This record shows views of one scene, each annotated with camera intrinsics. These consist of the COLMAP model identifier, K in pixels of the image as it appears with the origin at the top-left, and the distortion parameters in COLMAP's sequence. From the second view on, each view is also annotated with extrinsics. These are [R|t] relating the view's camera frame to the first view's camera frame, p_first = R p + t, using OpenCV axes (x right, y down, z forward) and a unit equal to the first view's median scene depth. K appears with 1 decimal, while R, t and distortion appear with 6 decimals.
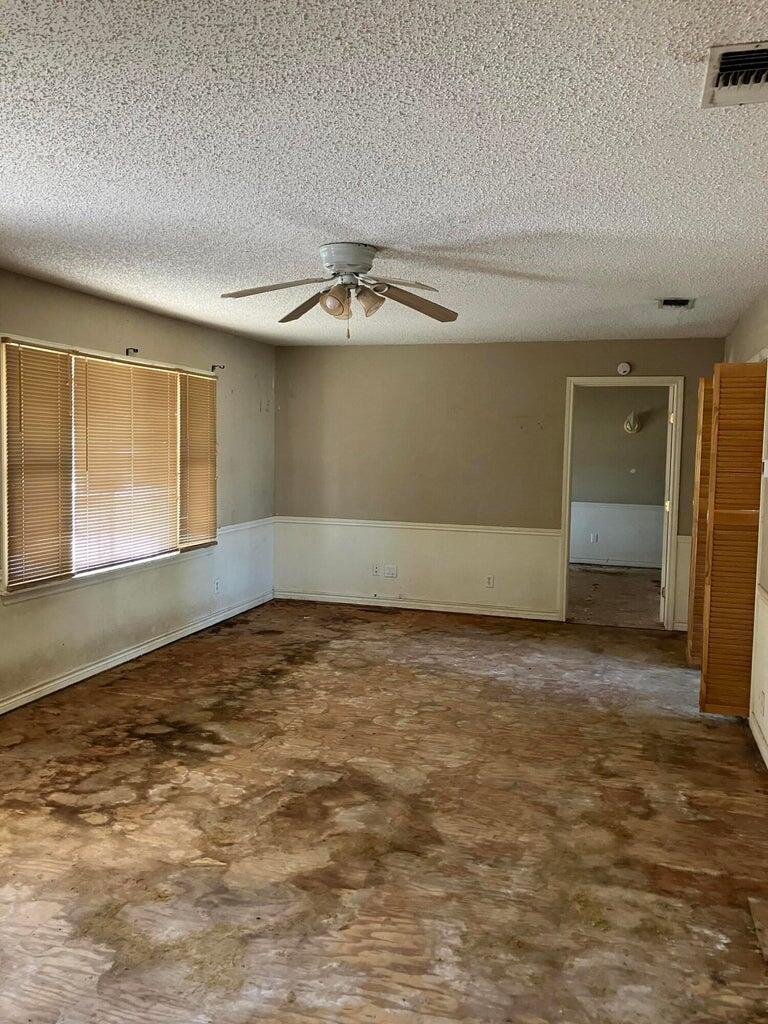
lens RADIAL K [[839.5, 0, 383.1], [0, 839.5, 512.5], [0, 0, 1]] dist [0.010294, -0.011938]
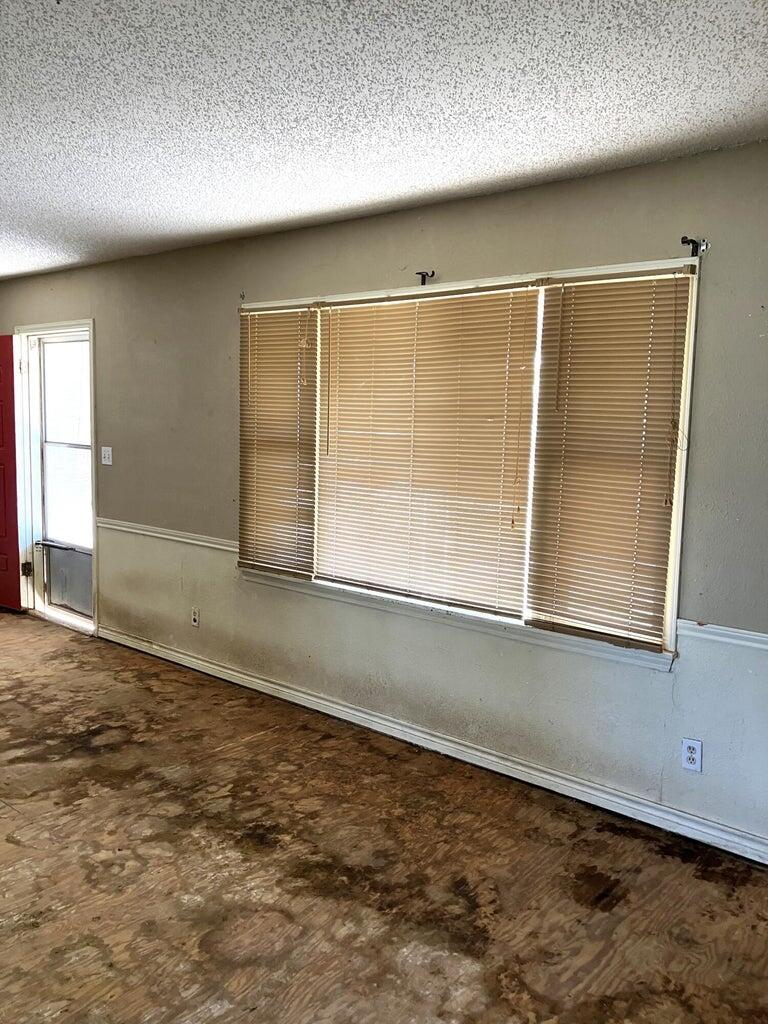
lens RADIAL K [[839.5, 0, 382.7], [0, 839.5, 509.3], [0, 0, 1]] dist [0.010294, -0.011938]
pose [[-0.408892, 0.074624, -0.909526, 0.348166], [-0.100549, 0.986899, 0.126176, -0.104004], [0.907026, 0.143044, -0.396032, 1.389330]]
